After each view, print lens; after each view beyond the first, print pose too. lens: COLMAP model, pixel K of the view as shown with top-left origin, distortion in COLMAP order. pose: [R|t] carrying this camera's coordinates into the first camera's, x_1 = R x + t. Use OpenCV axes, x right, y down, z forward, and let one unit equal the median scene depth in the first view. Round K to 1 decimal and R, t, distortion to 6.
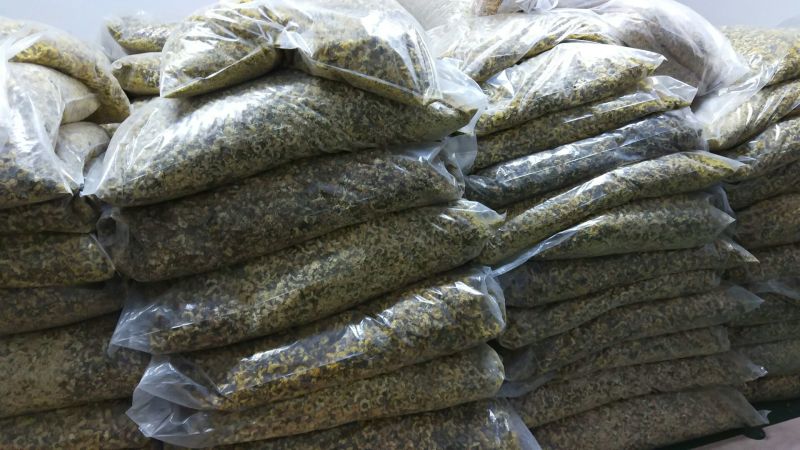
lens RADIAL K [[621.6, 0, 396.9], [0, 621.6, 222.6], [0, 0, 1]] dist [0.066572, -0.080671]
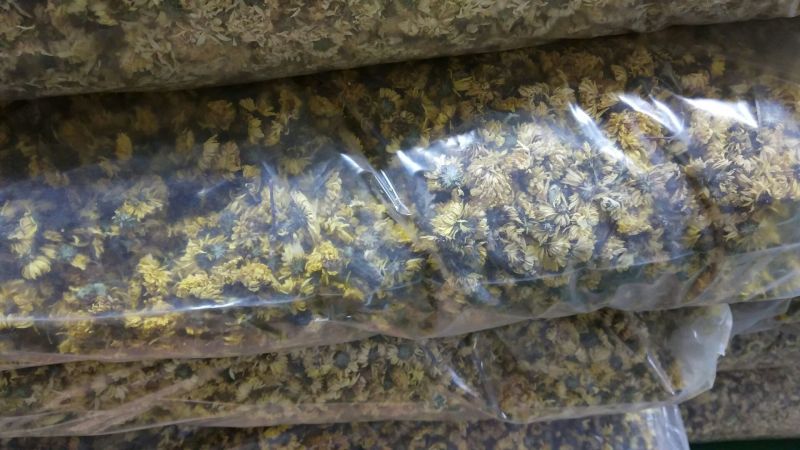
lens RADIAL K [[621.6, 0, 396.9], [0, 621.6, 222.6], [0, 0, 1]] dist [0.066572, -0.080671]
pose [[0.954509, 0.297106, 0.025319, -0.030079], [-0.260689, 0.790253, 0.554564, 0.040617], [0.144756, -0.535936, 0.831756, 0.833173]]
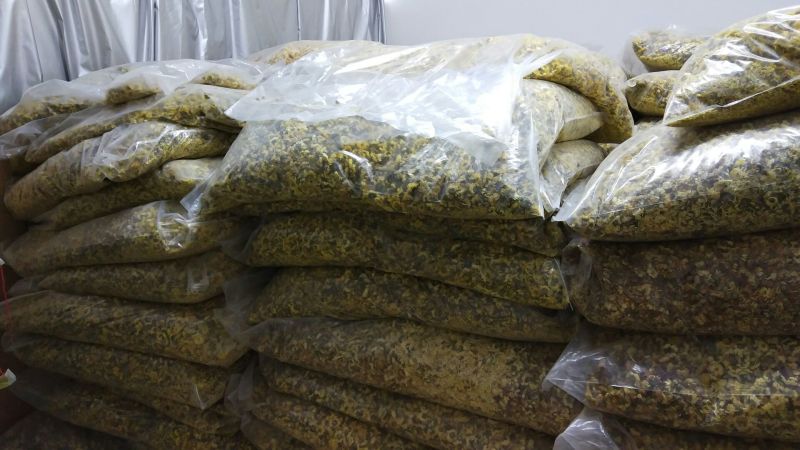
lens RADIAL K [[621.6, 0, 396.9], [0, 621.6, 222.6], [0, 0, 1]] dist [0.066572, -0.080671]
pose [[0.712760, 0.198026, -0.672874, -0.025791], [-0.210062, 0.975552, 0.064590, -0.045993], [0.669214, 0.095308, 0.736932, 0.122947]]
